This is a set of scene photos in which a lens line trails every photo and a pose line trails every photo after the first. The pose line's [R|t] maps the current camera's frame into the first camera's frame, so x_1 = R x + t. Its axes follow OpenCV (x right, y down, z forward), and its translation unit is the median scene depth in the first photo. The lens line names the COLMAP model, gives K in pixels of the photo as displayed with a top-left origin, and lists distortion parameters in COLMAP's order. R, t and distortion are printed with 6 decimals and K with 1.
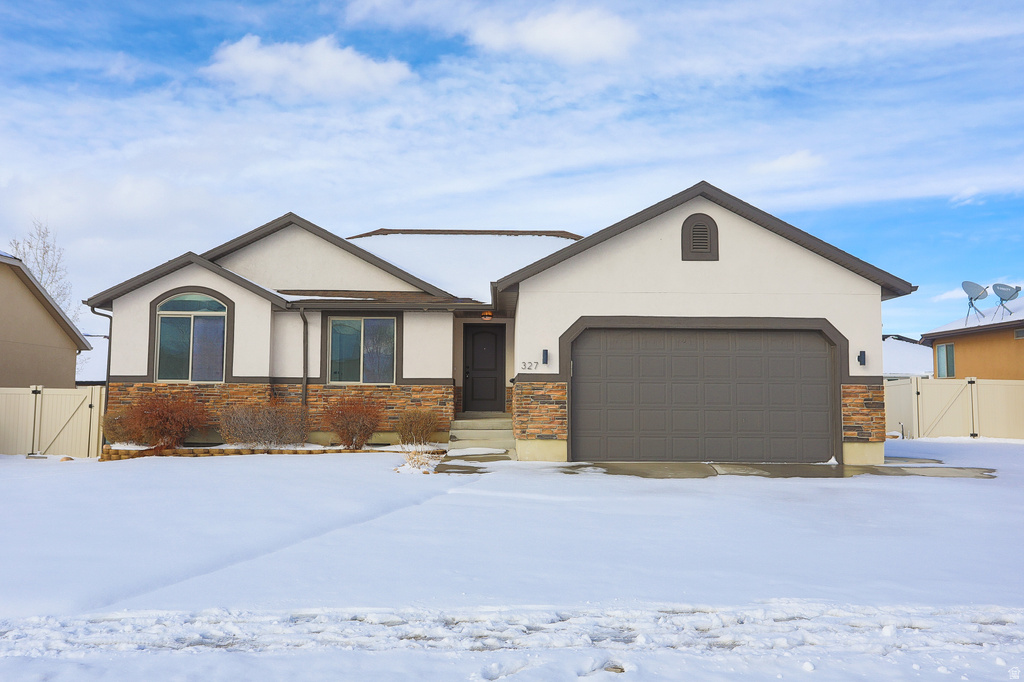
lens RADIAL K [[851.4, 0, 512.0], [0, 851.4, 341.0], [0, 0, 1]] dist [0.003166, 0.074686]
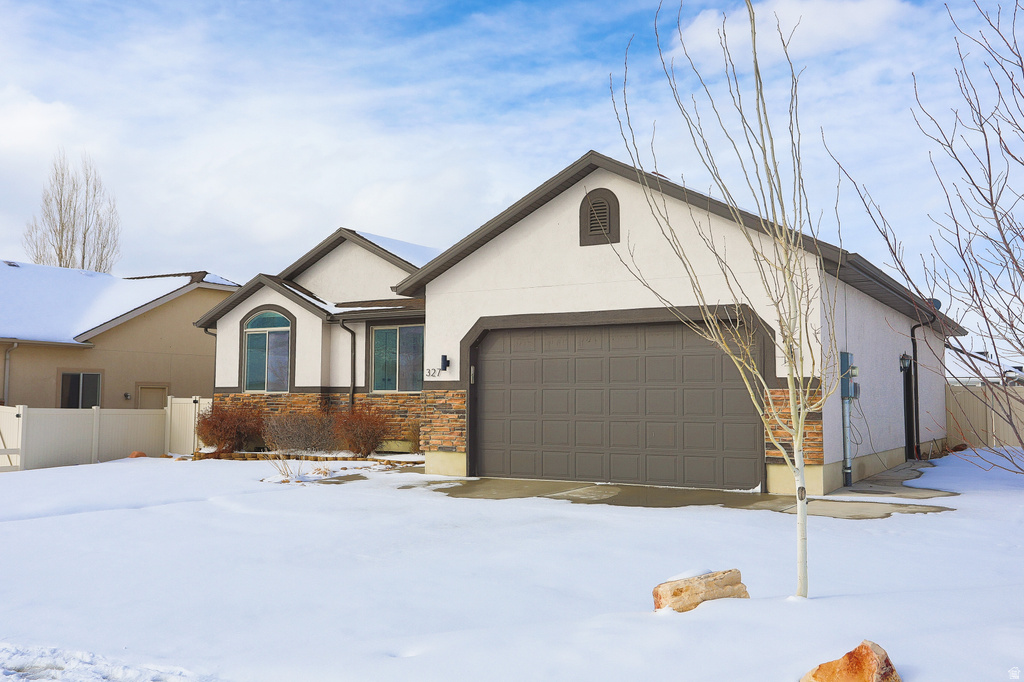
lens RADIAL K [[932.8, 0, 512.0], [0, 932.8, 341.0], [0, 0, 1]] dist [0.036180, -0.000841]
pose [[0.855932, -0.038107, -0.515682, 0.517414], [0.038610, 0.999207, -0.009752, 0.006093], [0.515644, -0.011564, 0.856725, 0.133140]]
